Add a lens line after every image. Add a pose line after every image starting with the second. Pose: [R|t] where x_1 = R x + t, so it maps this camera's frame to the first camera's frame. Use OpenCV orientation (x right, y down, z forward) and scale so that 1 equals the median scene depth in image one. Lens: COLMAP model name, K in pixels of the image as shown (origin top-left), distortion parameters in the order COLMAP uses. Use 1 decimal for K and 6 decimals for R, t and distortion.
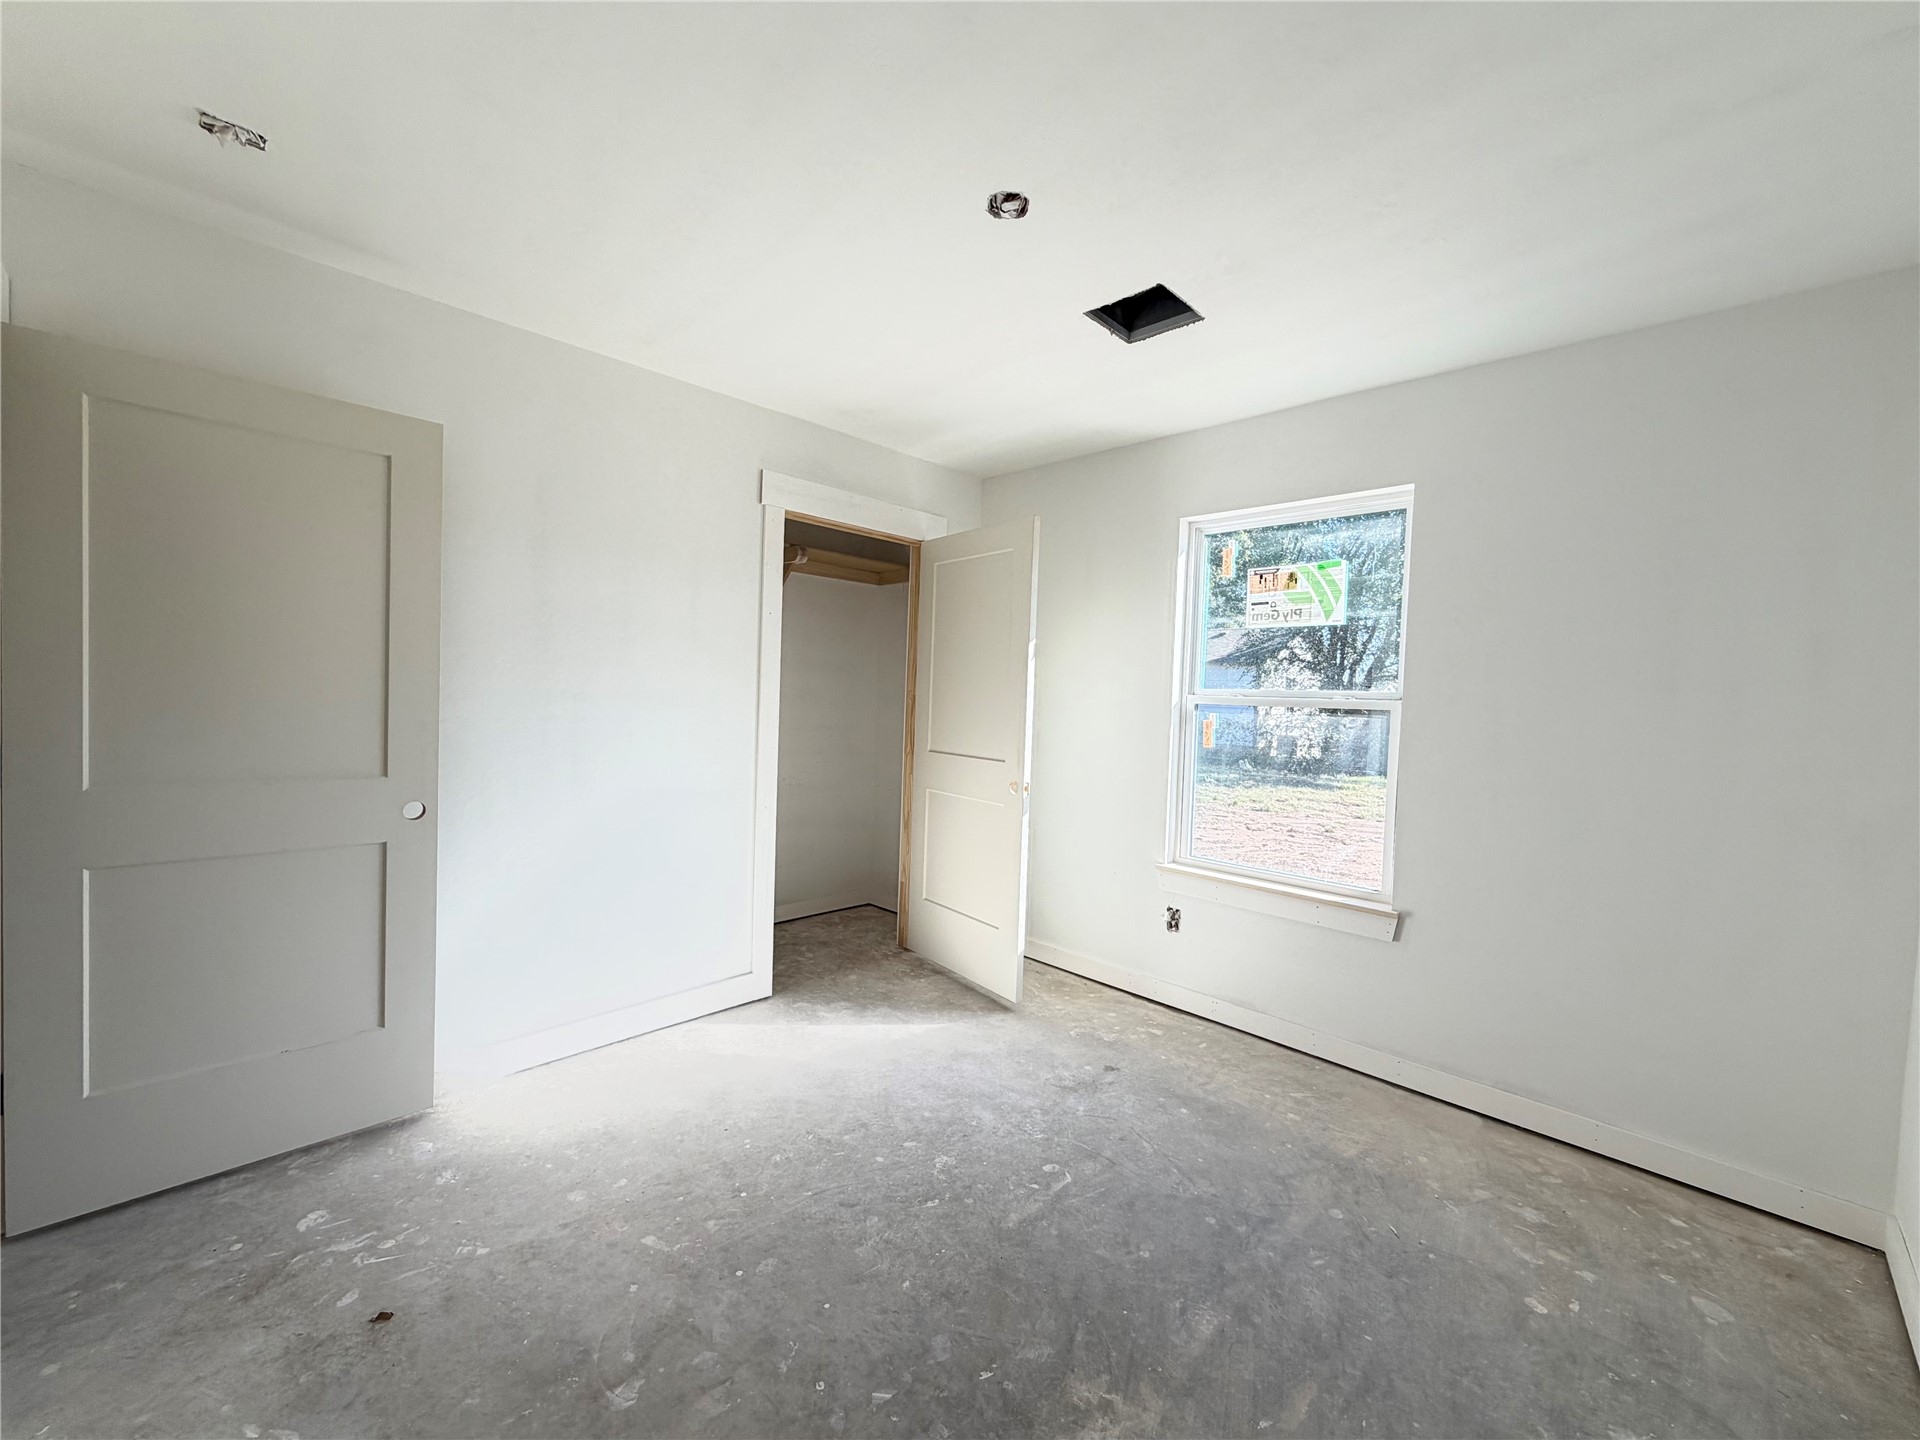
lens RADIAL K [[783.2, 0, 960.0], [0, 783.2, 720.0], [0, 0, 1]] dist [-0.000333, -0.000186]
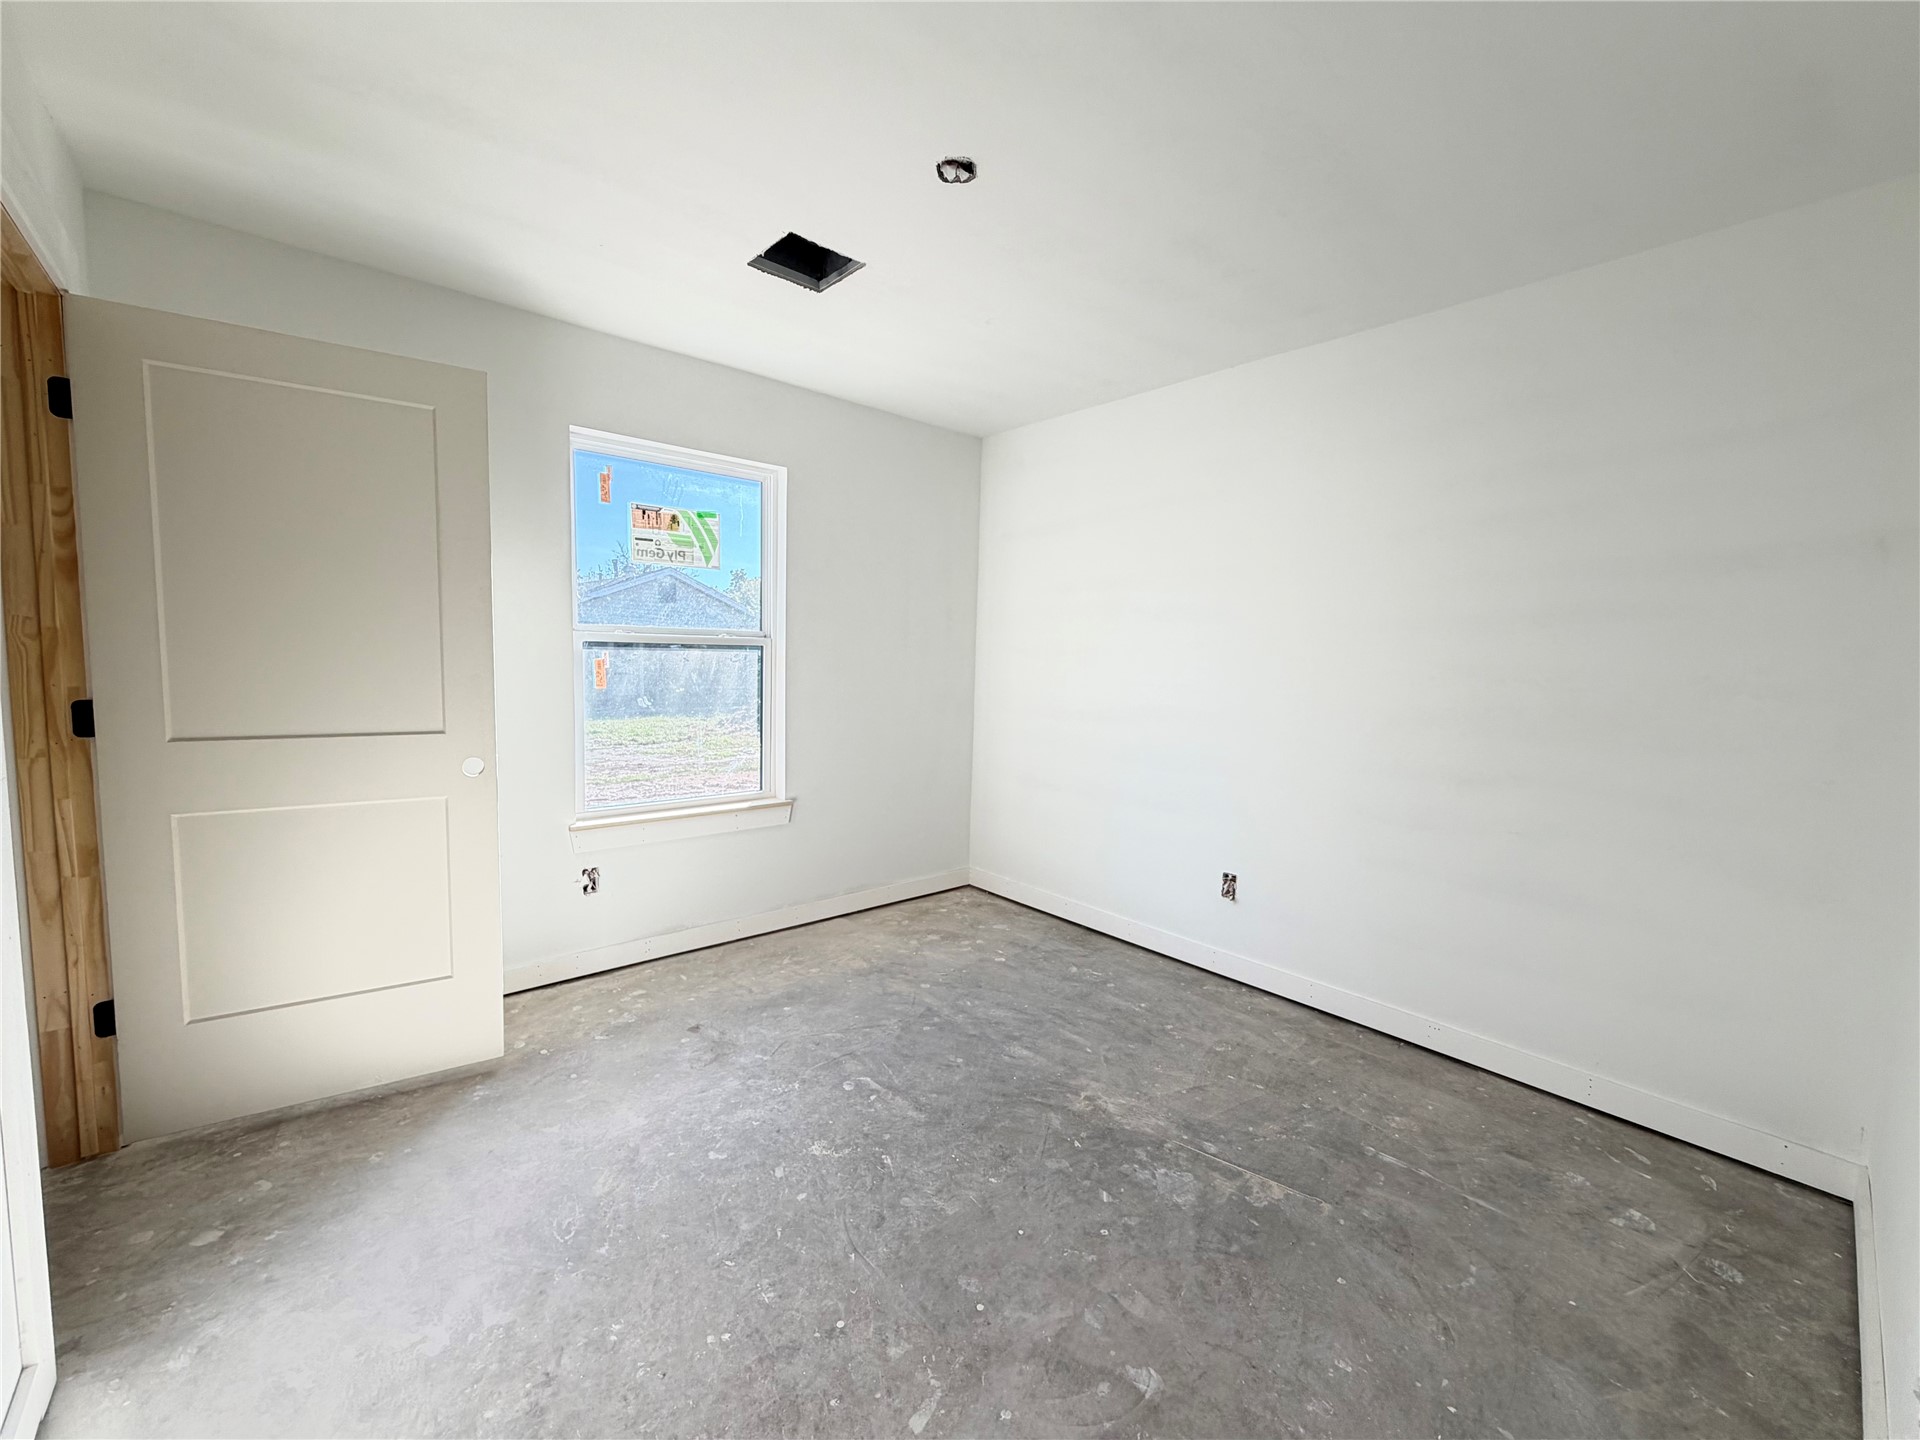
lens RADIAL K [[786.3, 0, 960.0], [0, 786.3, 720.0], [0, 0, 1]] dist [-0.000580, -0.000213]
pose [[0.053035, -0.117060, 0.991708, -0.879603], [0.010155, 0.993117, 0.116683, -0.047959], [-0.998541, 0.003882, 0.053859, 0.785379]]
